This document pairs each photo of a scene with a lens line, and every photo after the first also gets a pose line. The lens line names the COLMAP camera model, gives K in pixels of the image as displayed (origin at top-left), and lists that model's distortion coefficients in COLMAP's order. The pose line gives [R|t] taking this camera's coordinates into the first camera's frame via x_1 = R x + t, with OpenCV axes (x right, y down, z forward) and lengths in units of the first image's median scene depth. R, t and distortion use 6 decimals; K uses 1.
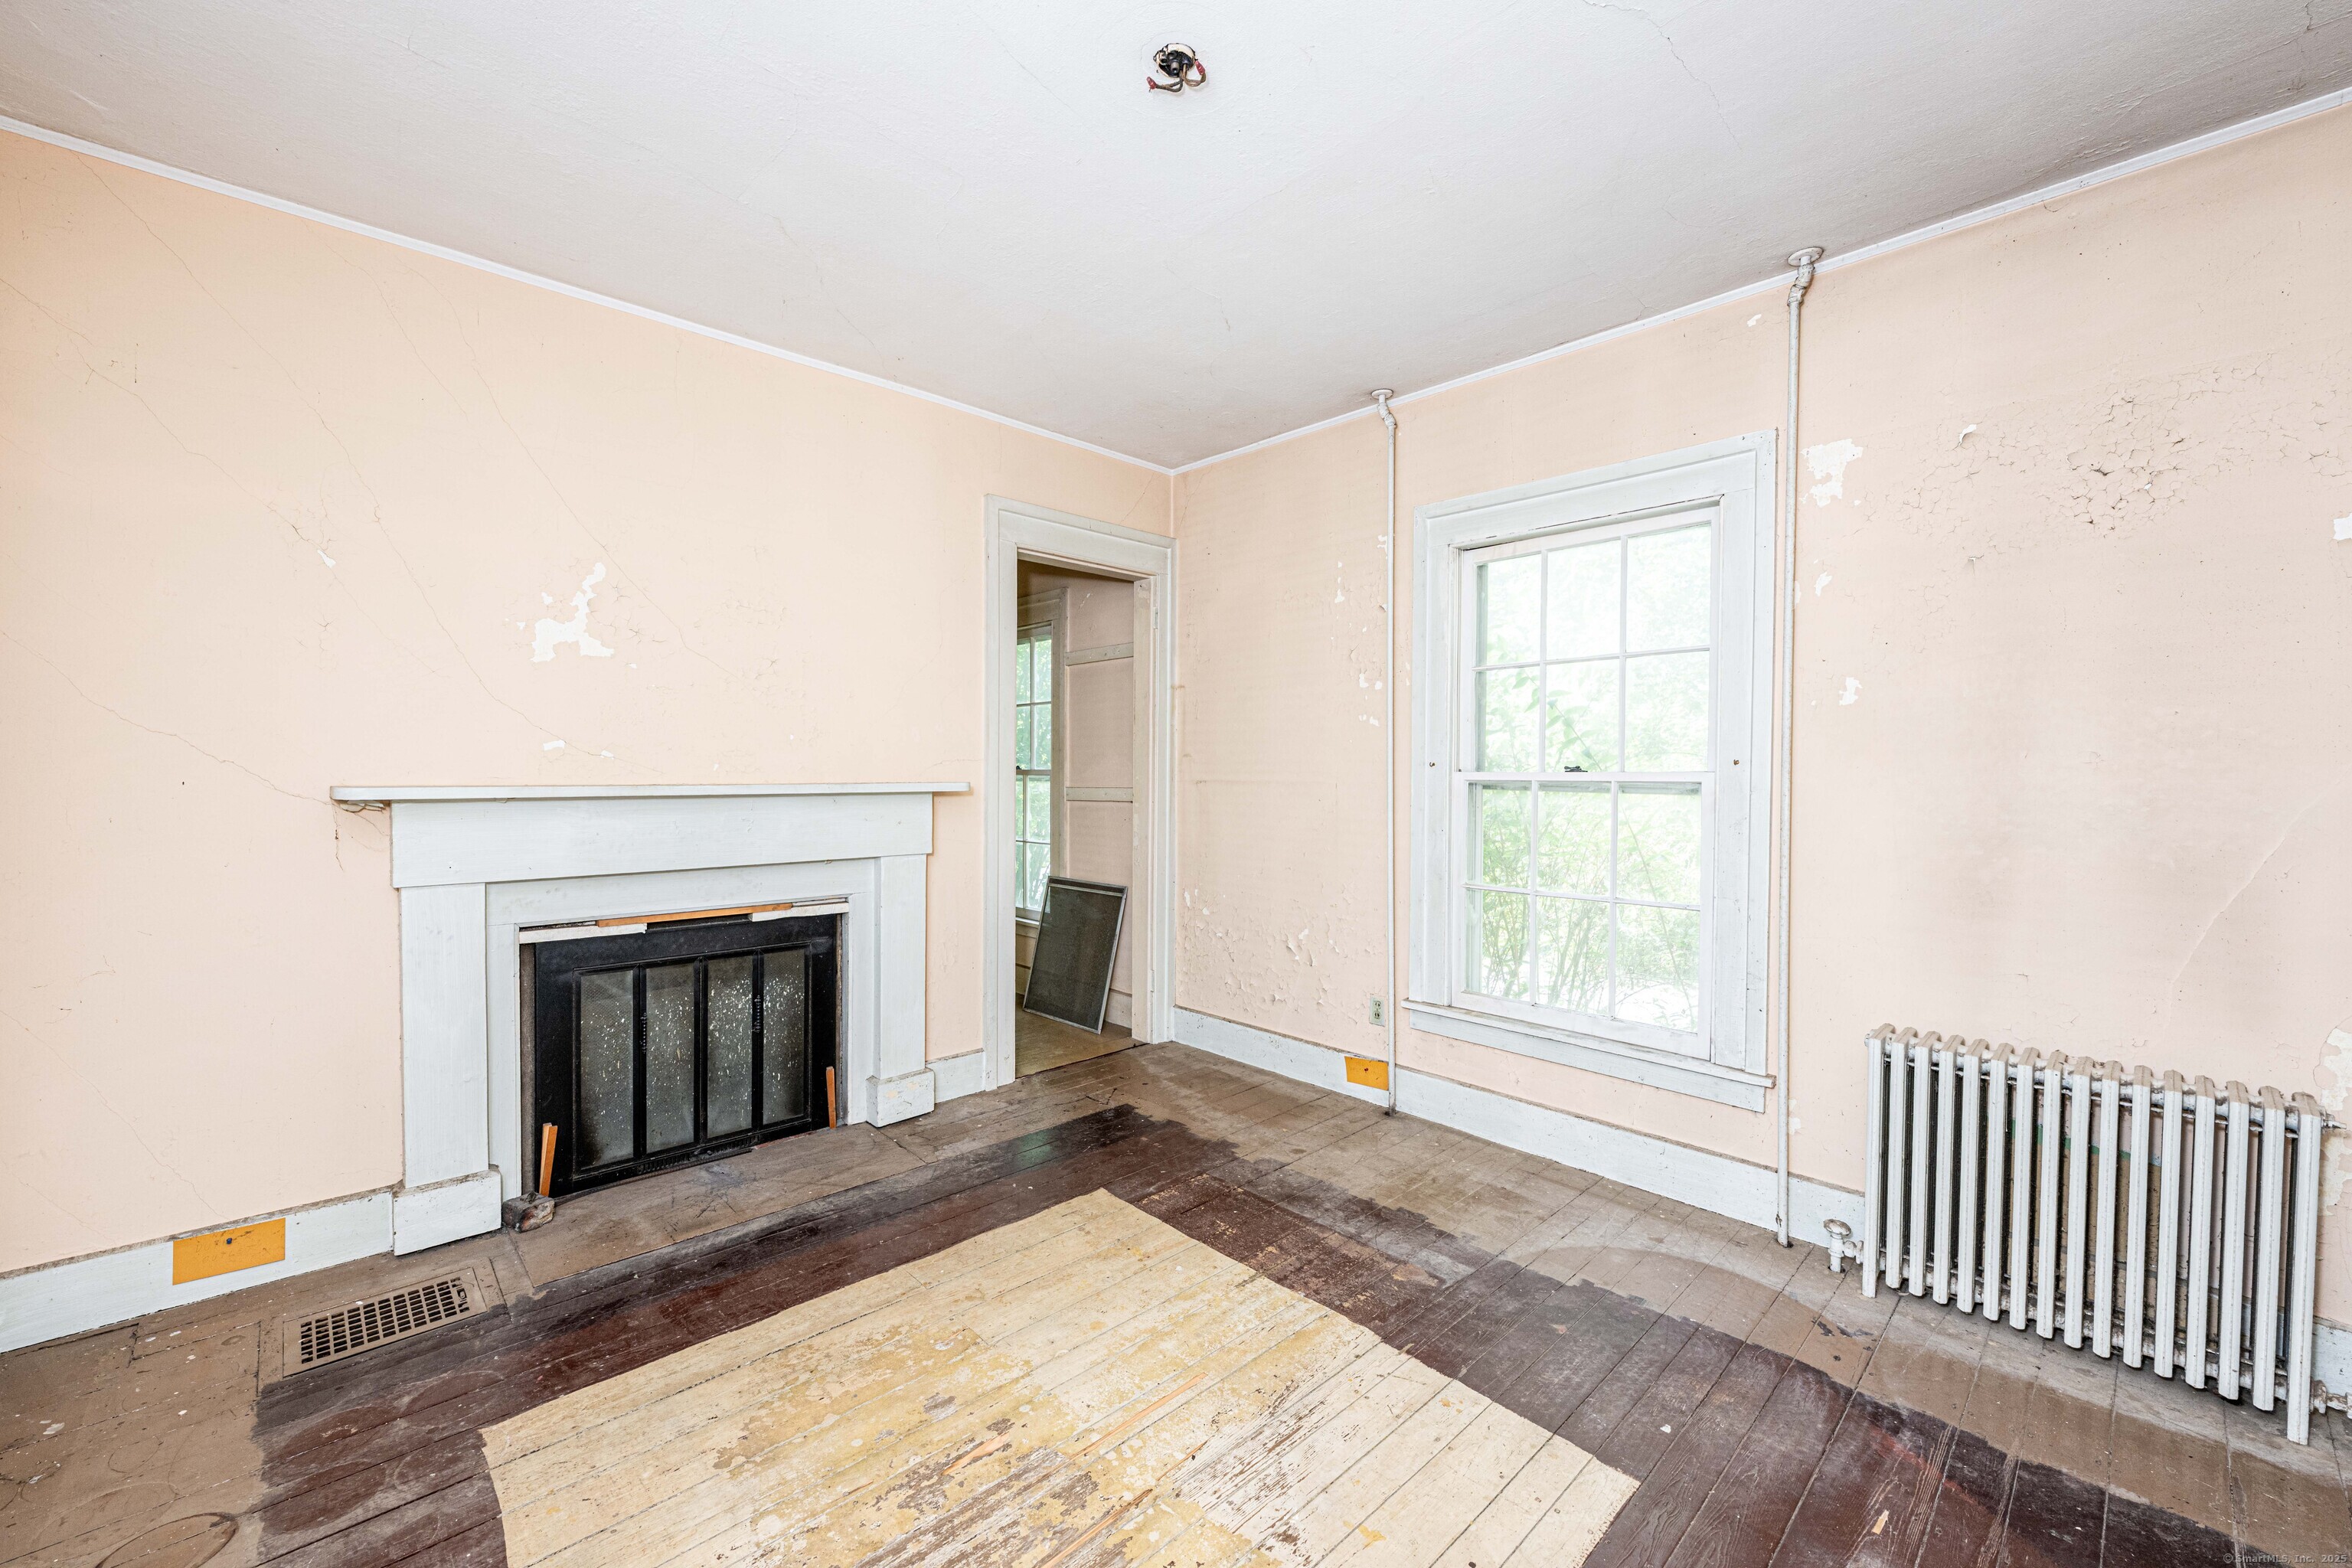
lens RADIAL K [[933.3, 0, 1161.9], [0, 933.3, 791.5], [0, 0, 1]] dist [-0.001861, -0.000370]
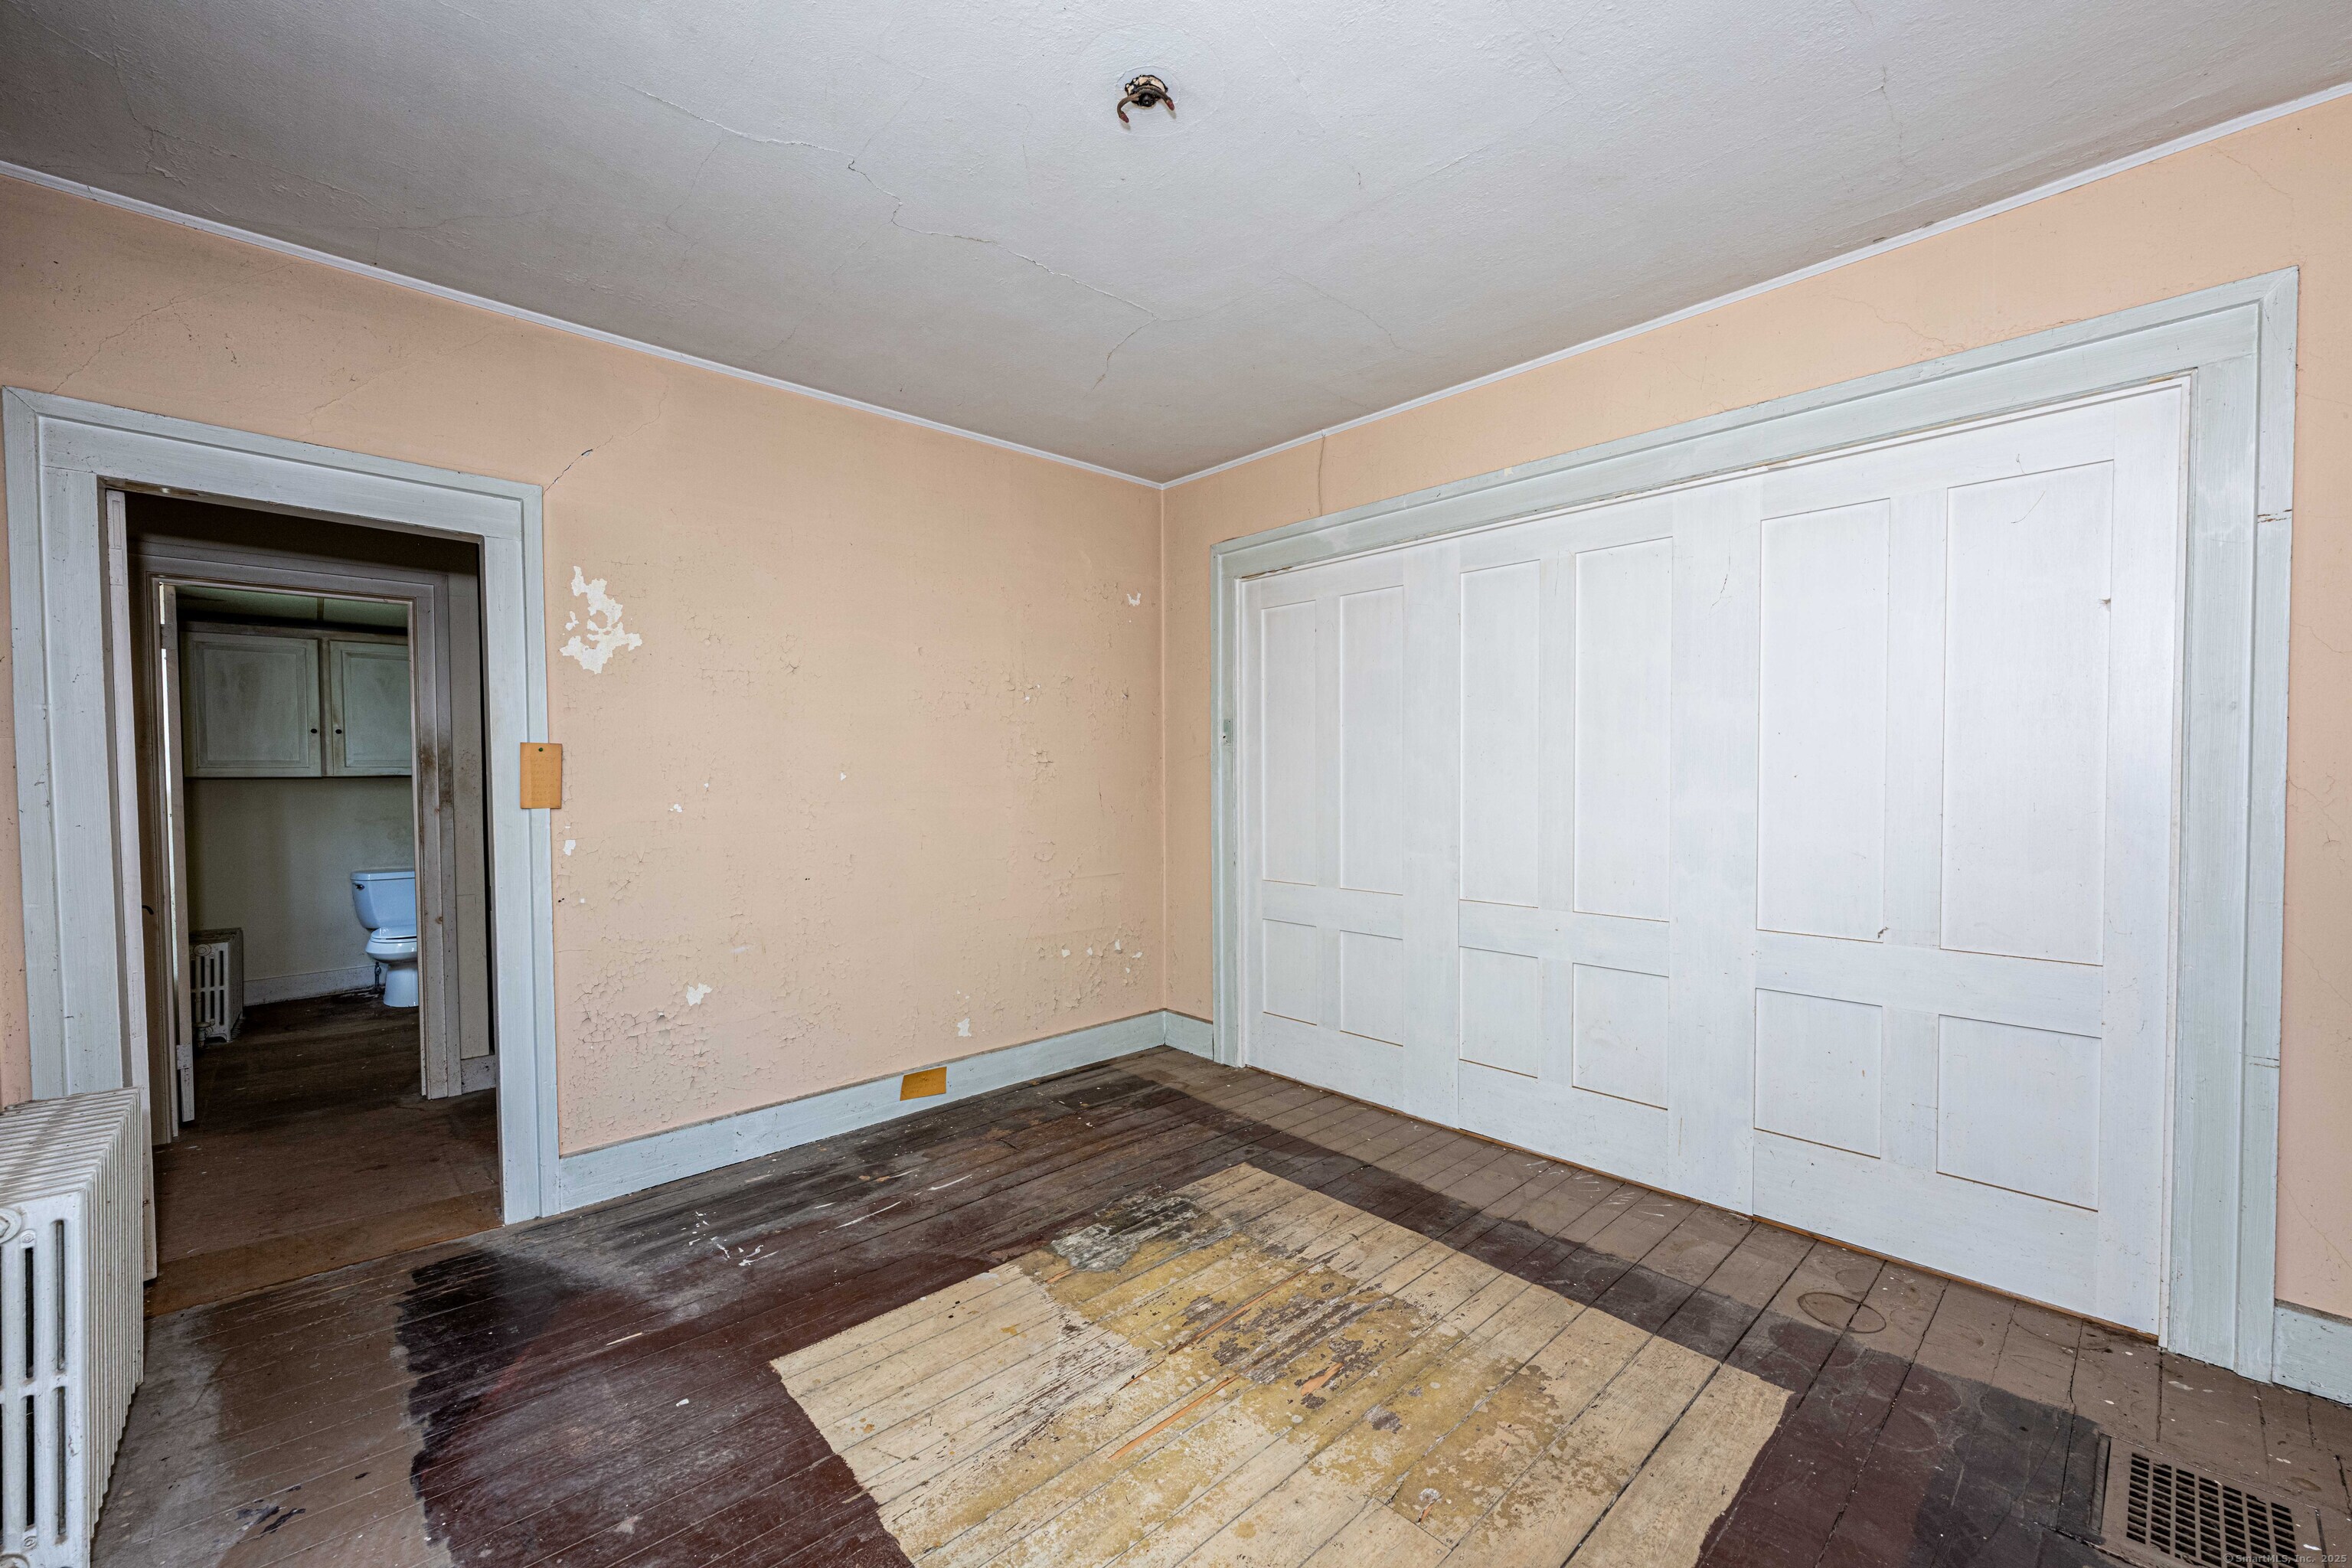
lens RADIAL K [[933.3, 0, 1161.9], [0, 933.3, 791.5], [0, 0, 1]] dist [-0.001861, -0.000370]
pose [[-0.999983, -0.000437, 0.005841, -0.007981], [-0.000165, 0.998918, 0.046513, -0.059376], [-0.005855, 0.046511, -0.998901, 2.088791]]
